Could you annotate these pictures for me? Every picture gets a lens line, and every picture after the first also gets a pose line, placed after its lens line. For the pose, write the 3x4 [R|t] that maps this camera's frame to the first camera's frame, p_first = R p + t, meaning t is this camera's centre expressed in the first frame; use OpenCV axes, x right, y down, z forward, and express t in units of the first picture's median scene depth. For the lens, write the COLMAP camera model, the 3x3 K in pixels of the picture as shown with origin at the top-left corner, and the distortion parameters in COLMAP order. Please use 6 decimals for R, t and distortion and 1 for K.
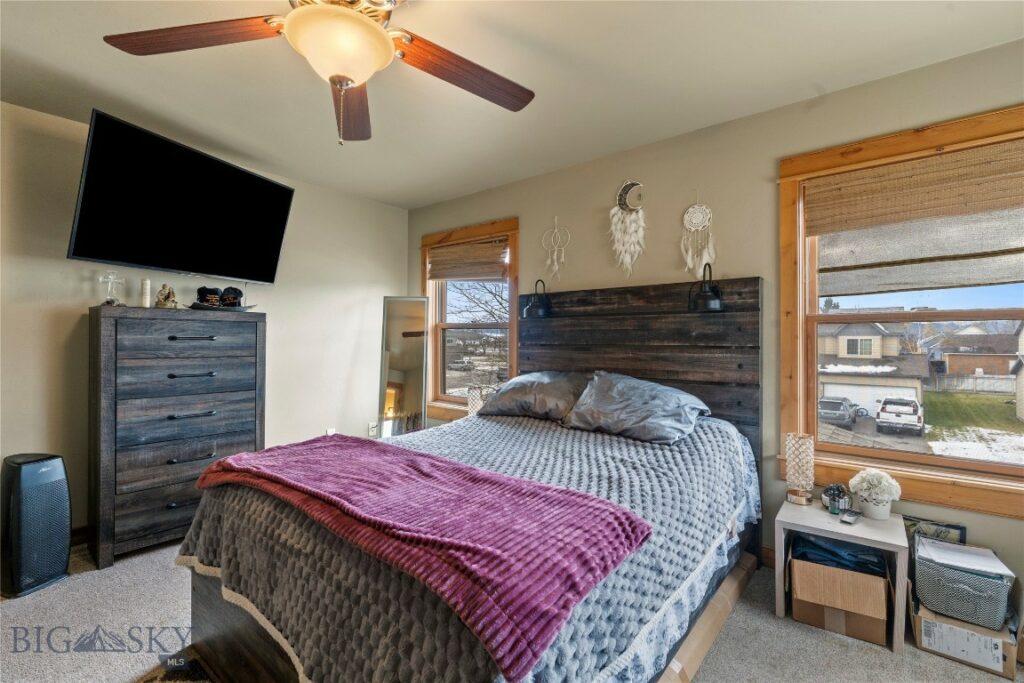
lens RADIAL K [[465.3, 0, 514.7], [0, 465.3, 327.8], [0, 0, 1]] dist [-0.002498, 0.000010]
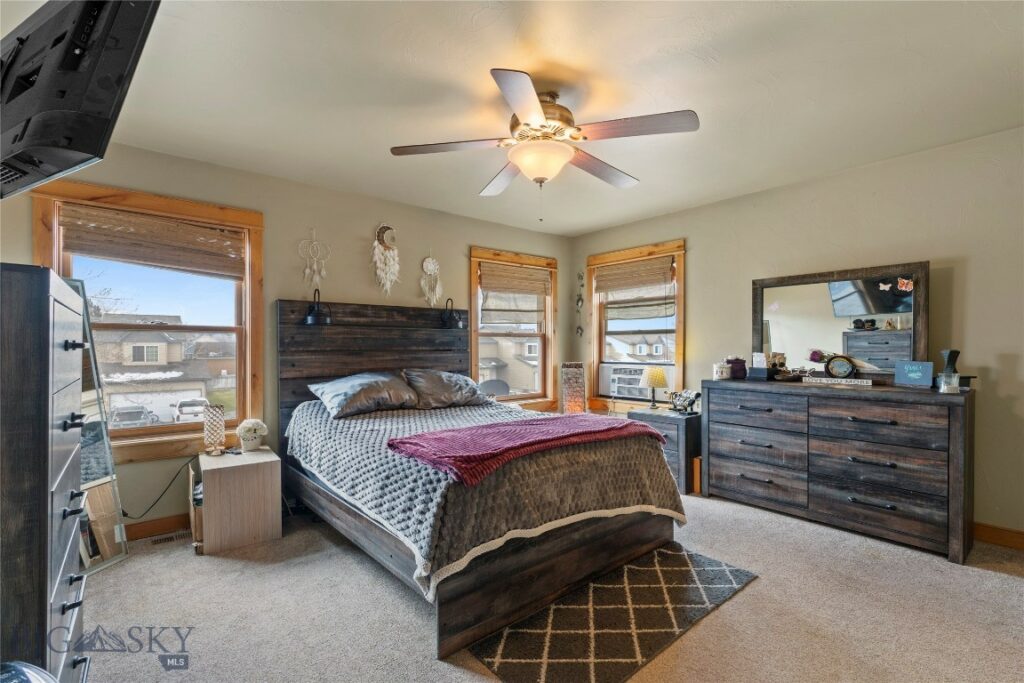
lens RADIAL K [[465.3, 0, 514.7], [0, 465.3, 327.8], [0, 0, 1]] dist [-0.002498, 0.000010]
pose [[0.194144, 0.035004, 0.980348, -0.918002], [-0.020209, 0.999294, -0.031678, 0.008961], [-0.980765, -0.013662, 0.194715, 0.371022]]
